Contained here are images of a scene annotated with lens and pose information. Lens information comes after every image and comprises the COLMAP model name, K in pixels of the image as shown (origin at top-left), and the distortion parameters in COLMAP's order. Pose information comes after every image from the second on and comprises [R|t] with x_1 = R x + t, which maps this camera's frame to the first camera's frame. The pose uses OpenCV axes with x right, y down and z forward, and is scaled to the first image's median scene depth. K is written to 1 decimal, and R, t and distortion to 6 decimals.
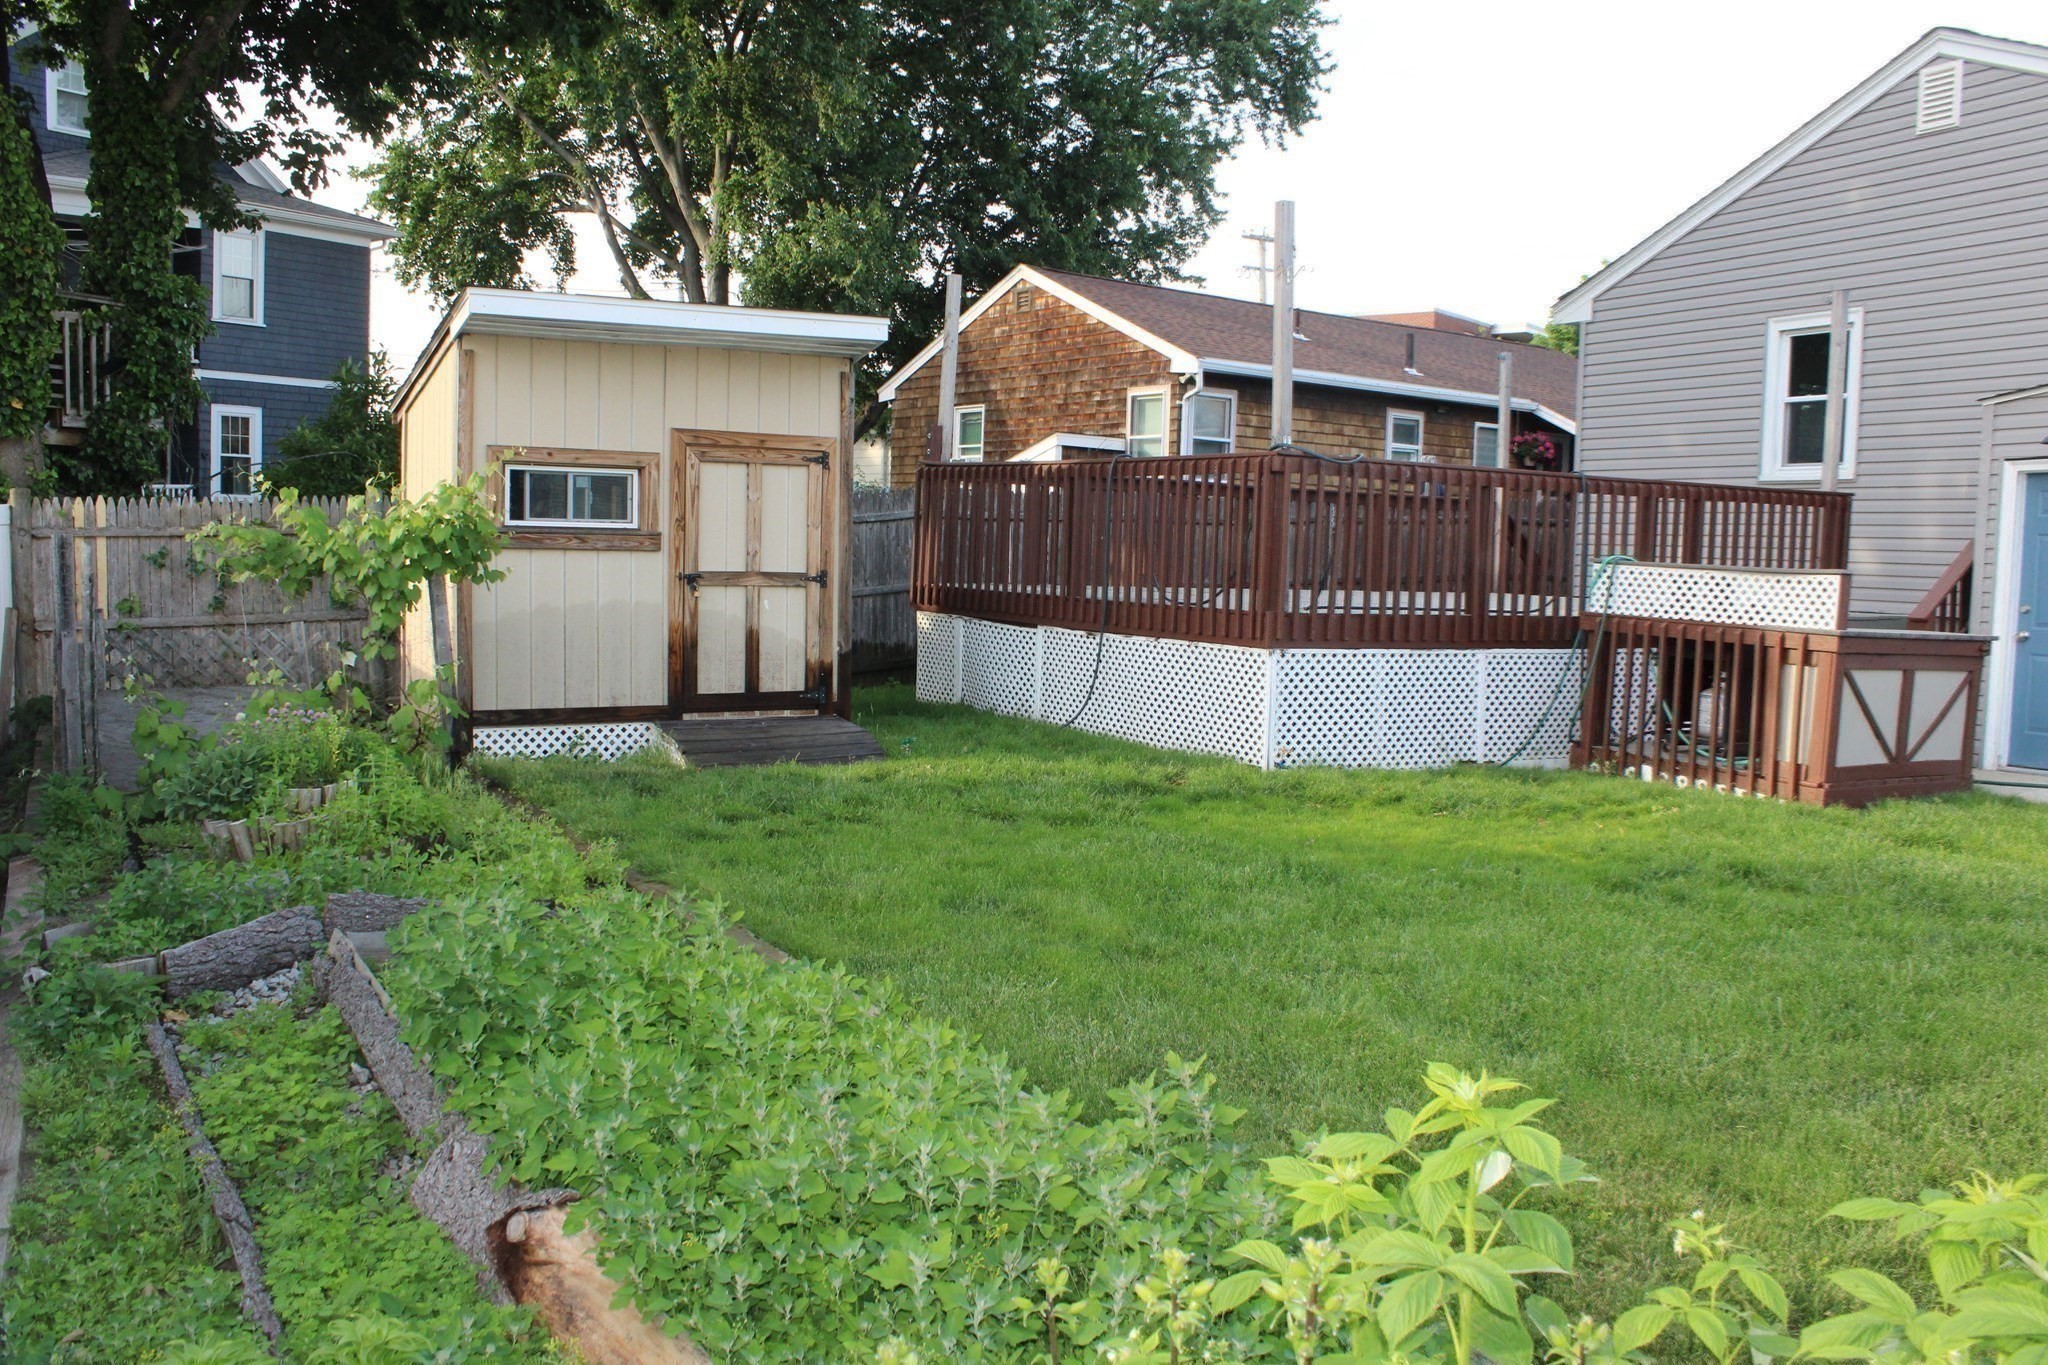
lens RADIAL K [[1690.8, 0, 1024.1], [0, 1690.8, 687.6], [0, 0, 1]] dist [-0.163225, 0.145171]
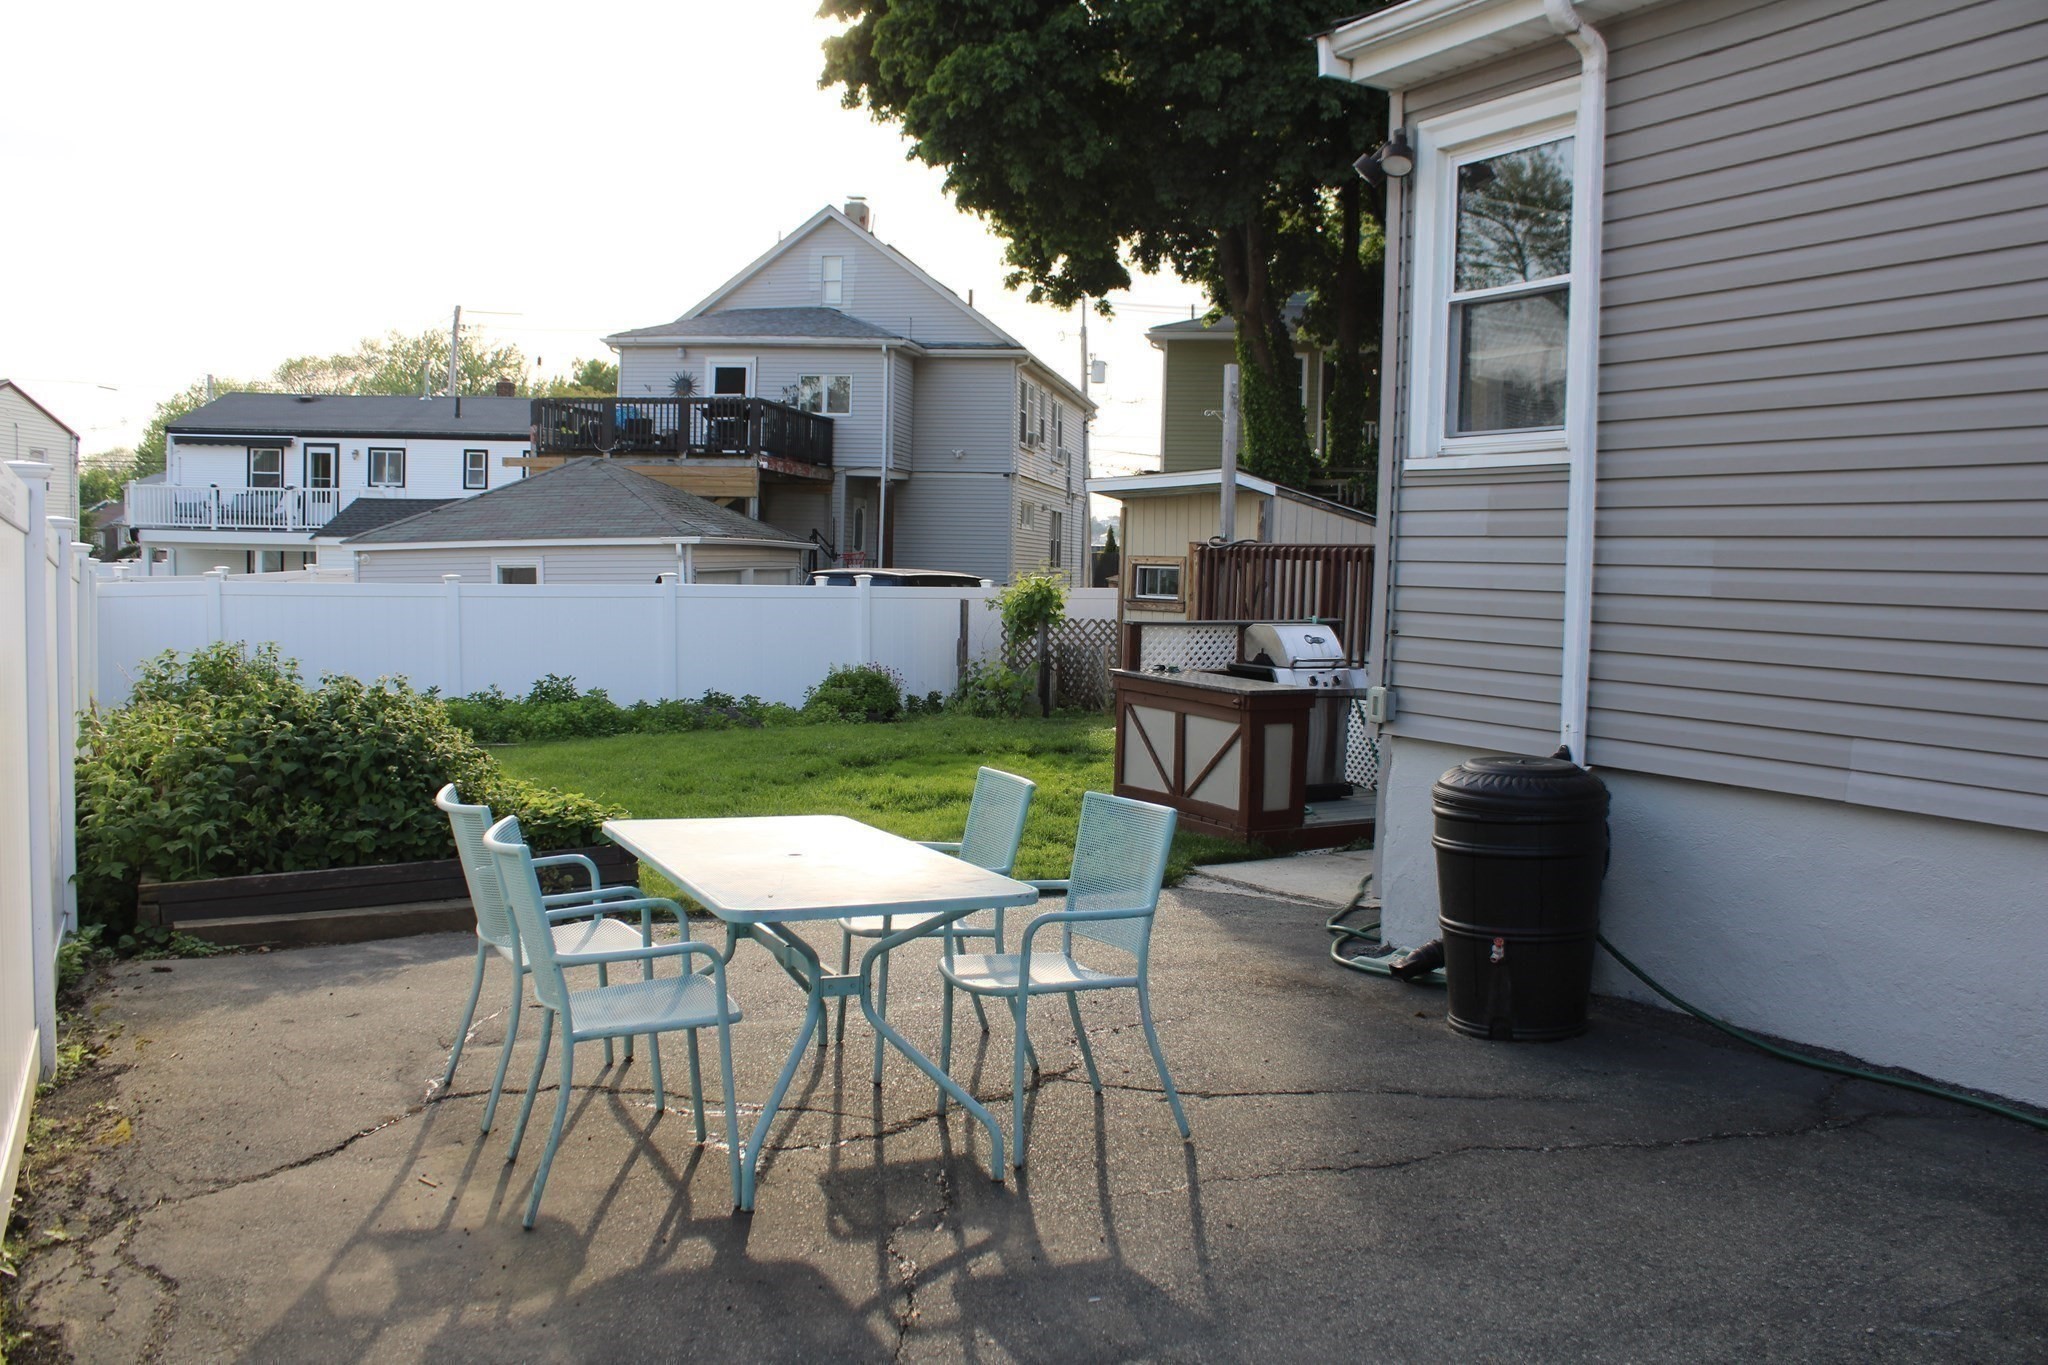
lens RADIAL K [[1690.8, 0, 1021.8], [0, 1690.8, 691.0], [0, 0, 1]] dist [-0.163225, 0.145171]
pose [[0.021365, 0.044108, -0.998798, 1.519475], [-0.107467, 0.993339, 0.041568, -0.054769], [0.993979, 0.106450, 0.025963, 0.785207]]
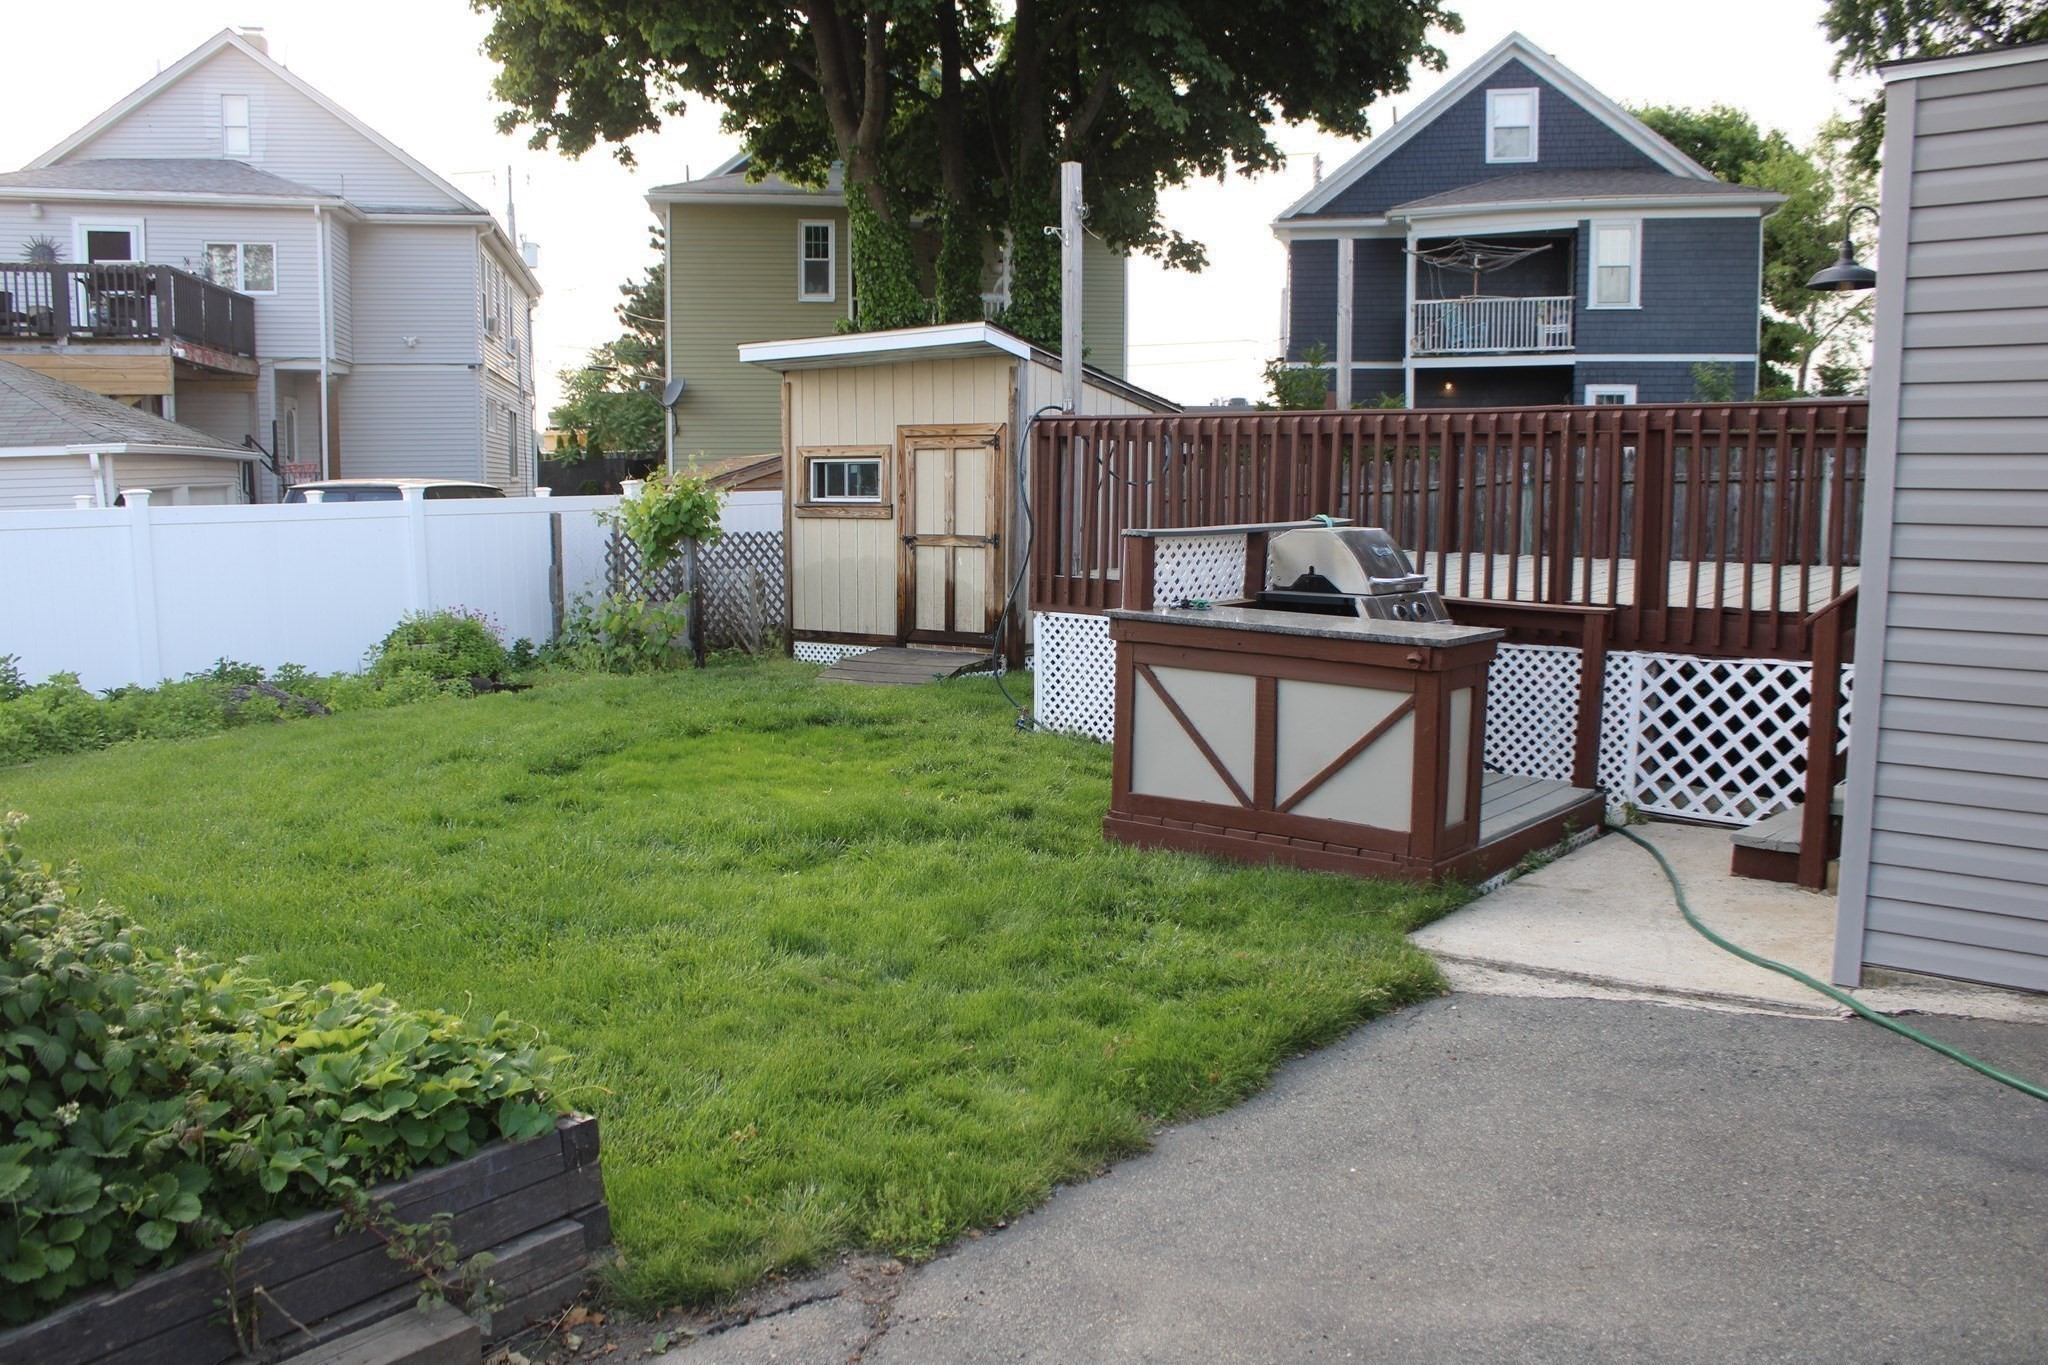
lens RADIAL K [[1690.8, 0, 1029.4], [0, 1690.8, 682.6], [0, 0, 1]] dist [-0.163225, 0.145171]
pose [[0.384278, 0.081402, -0.919622, 1.044939], [-0.066614, 0.995954, 0.060324, -0.039616], [0.920811, 0.038078, 0.388145, 0.579411]]
